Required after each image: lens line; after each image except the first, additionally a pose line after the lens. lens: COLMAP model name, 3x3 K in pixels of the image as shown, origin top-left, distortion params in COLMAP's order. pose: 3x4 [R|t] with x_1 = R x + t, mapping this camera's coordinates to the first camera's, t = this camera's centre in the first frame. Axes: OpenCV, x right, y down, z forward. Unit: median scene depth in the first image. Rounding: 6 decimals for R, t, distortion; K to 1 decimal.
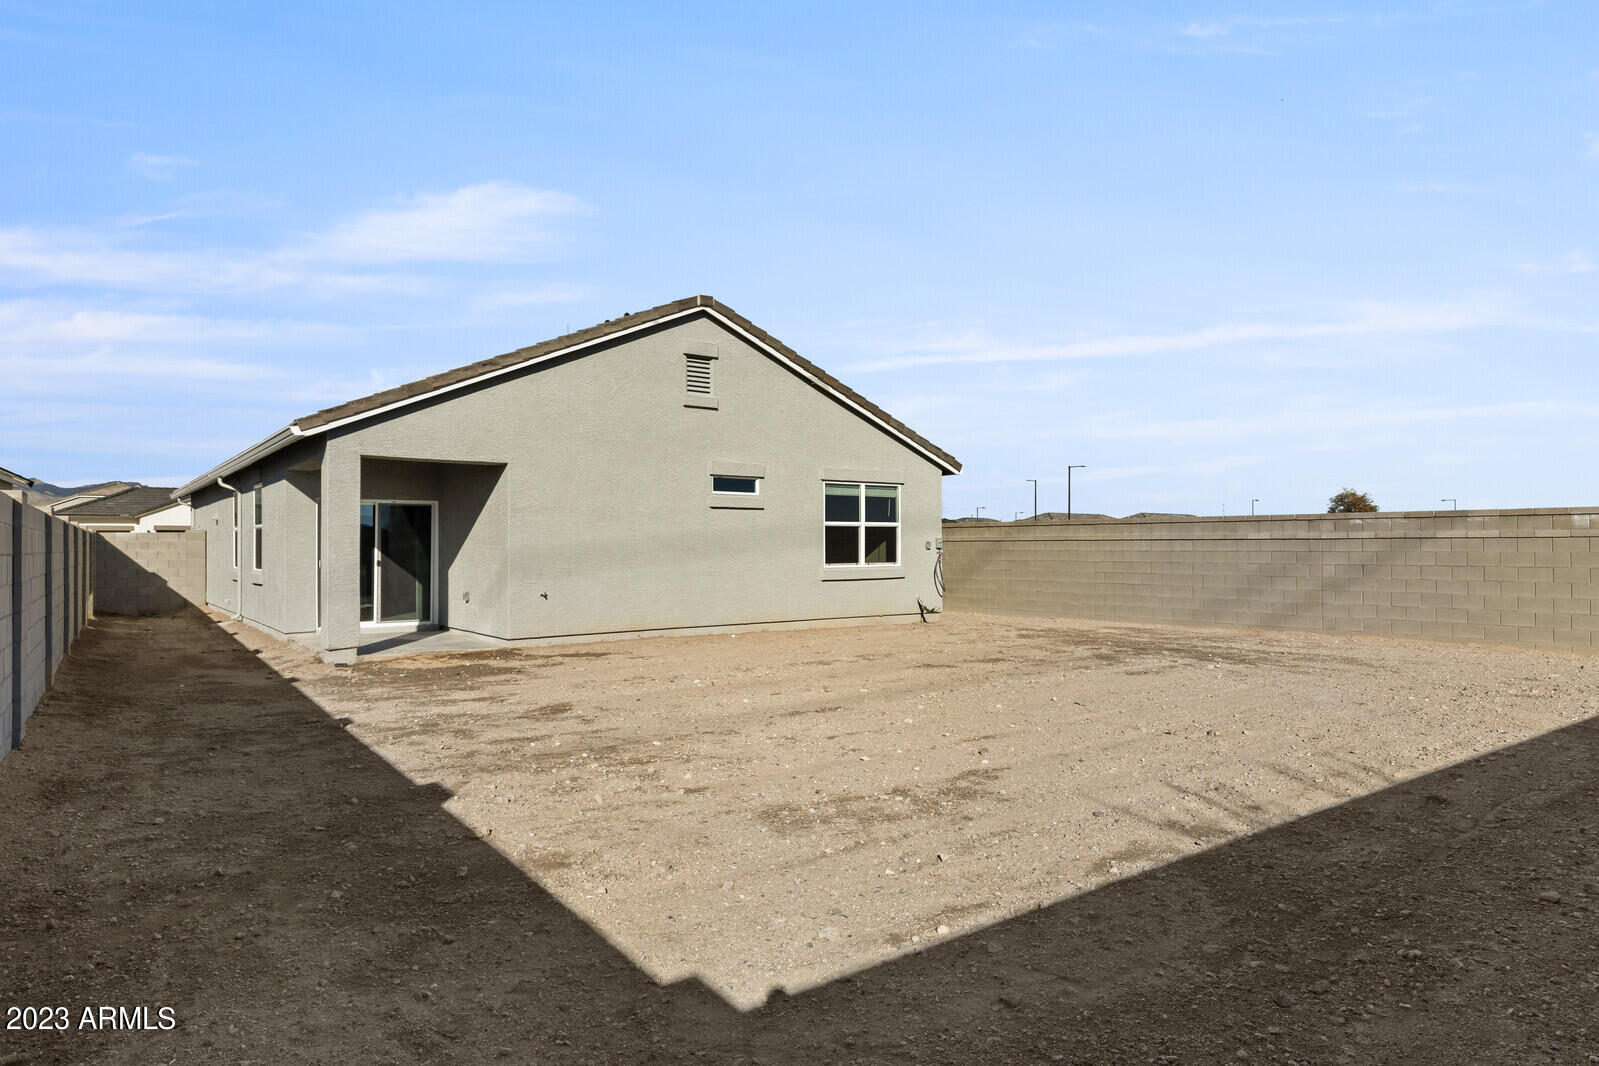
lens RADIAL K [[974.5, 0, 799.5], [0, 974.5, 533.0], [0, 0, 1]] dist [-0.002213, -0.000927]
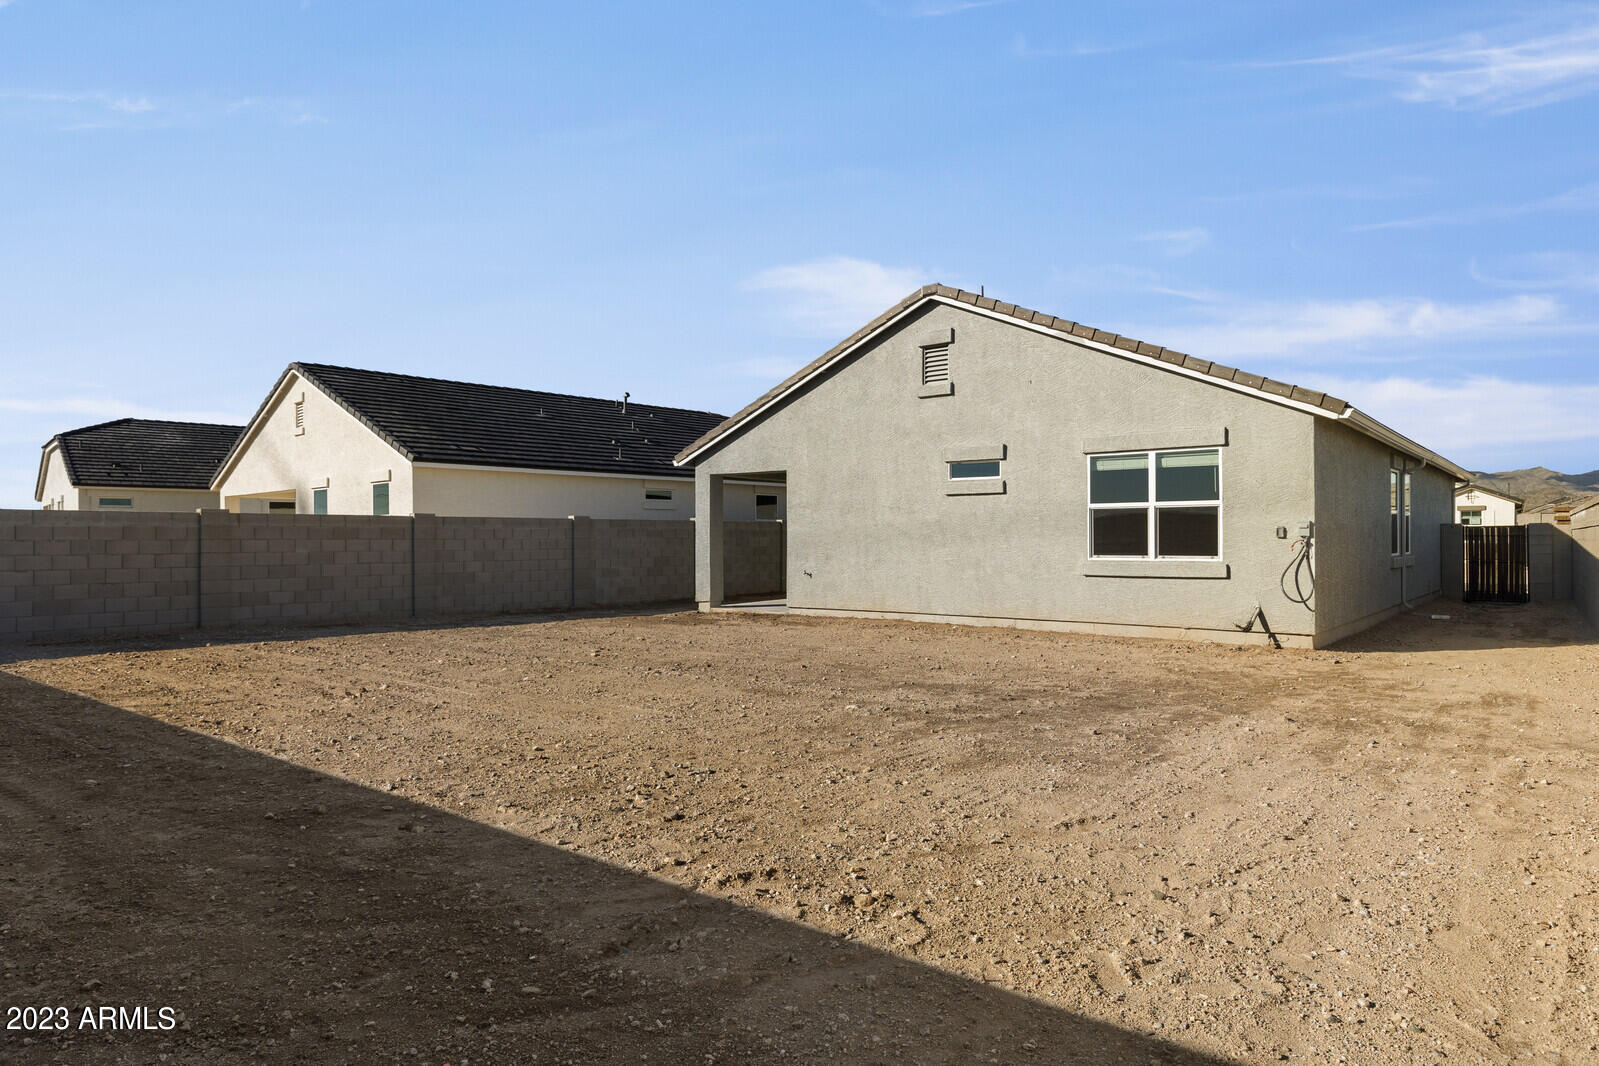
lens RADIAL K [[974.5, 0, 799.5], [0, 974.5, 533.0], [0, 0, 1]] dist [-0.002213, -0.000927]
pose [[0.232593, -0.000837, -0.972574, 0.721750], [0.015112, 0.999882, 0.002753, 0.006506], [0.972457, -0.015338, 0.232578, 0.536068]]
